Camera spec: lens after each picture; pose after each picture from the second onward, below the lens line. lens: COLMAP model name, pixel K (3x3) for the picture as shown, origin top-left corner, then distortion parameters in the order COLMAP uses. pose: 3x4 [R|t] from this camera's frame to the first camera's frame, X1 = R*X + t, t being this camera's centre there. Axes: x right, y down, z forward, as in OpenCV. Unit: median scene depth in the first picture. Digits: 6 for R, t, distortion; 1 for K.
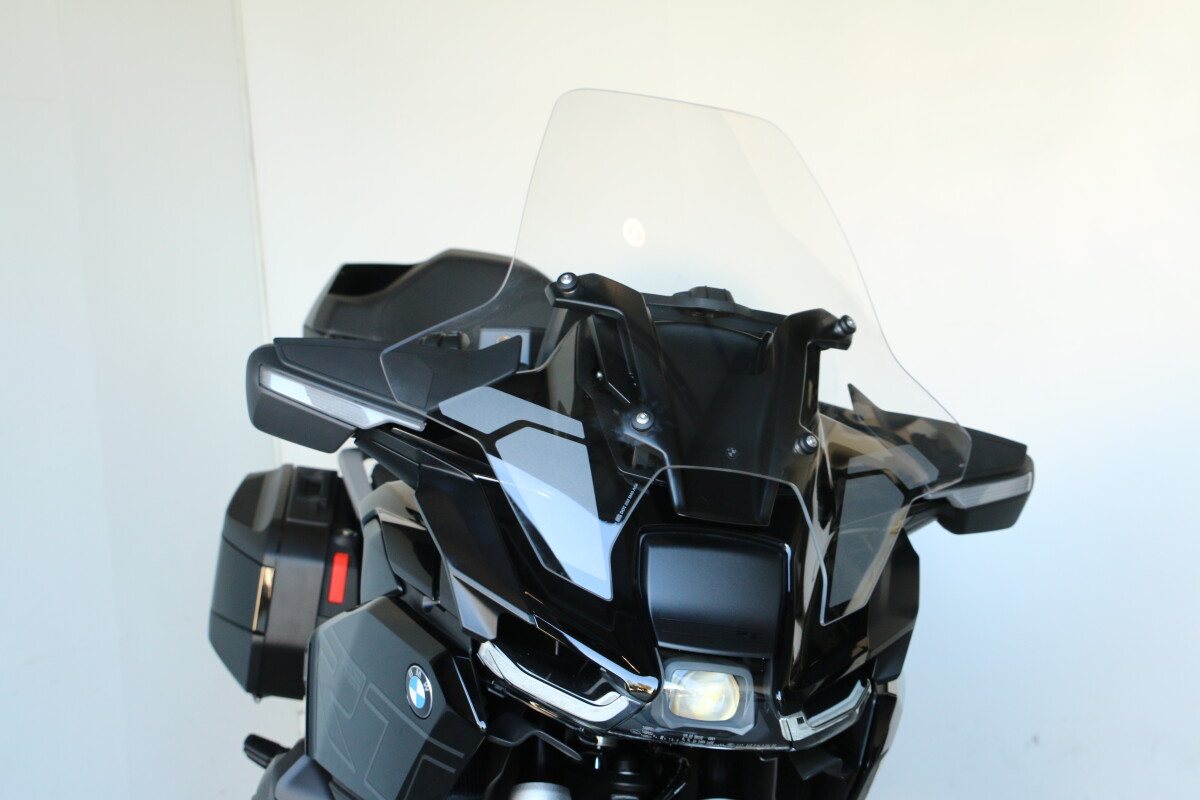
lens RADIAL K [[1929.9, 0, 602.1], [0, 1929.9, 430.5], [0, 0, 1]] dist [-0.016504, 0.000000]
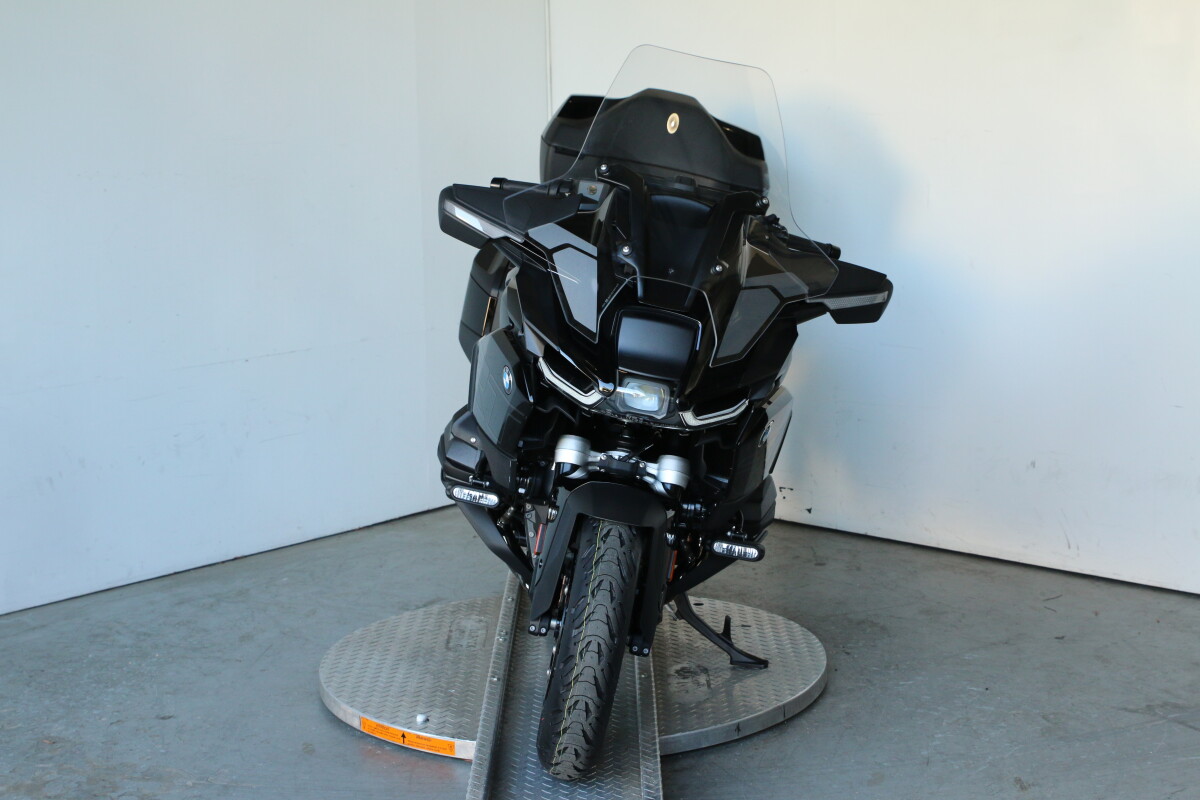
lens RADIAL K [[1929.9, 0, 598.4], [0, 1929.9, 438.8], [0, 0, 1]] dist [-0.016504, 0.000000]
pose [[0.973165, 0.107960, -0.203209, 0.378846], [-0.074900, 0.983632, 0.163885, -0.124676], [0.217576, -0.144266, 0.965323, -0.814147]]
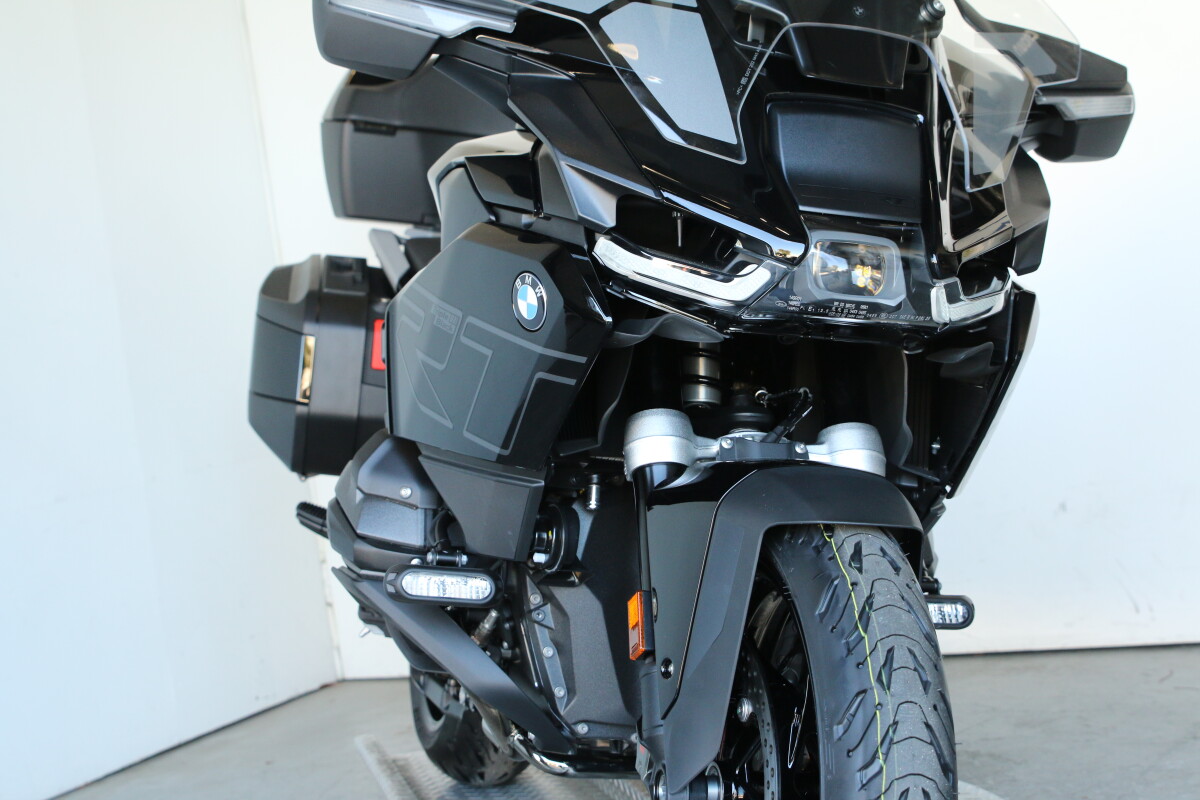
lens RADIAL K [[1761.2, 0, 601.8], [0, 1761.2, 411.8], [0, 0, 1]] dist [-0.057213, 0.000000]
pose [[0.997596, -0.058838, 0.036622, -0.092424], [0.059039, 0.998246, -0.004415, 0.189289], [-0.036298, 0.006567, 0.999319, 0.160514]]
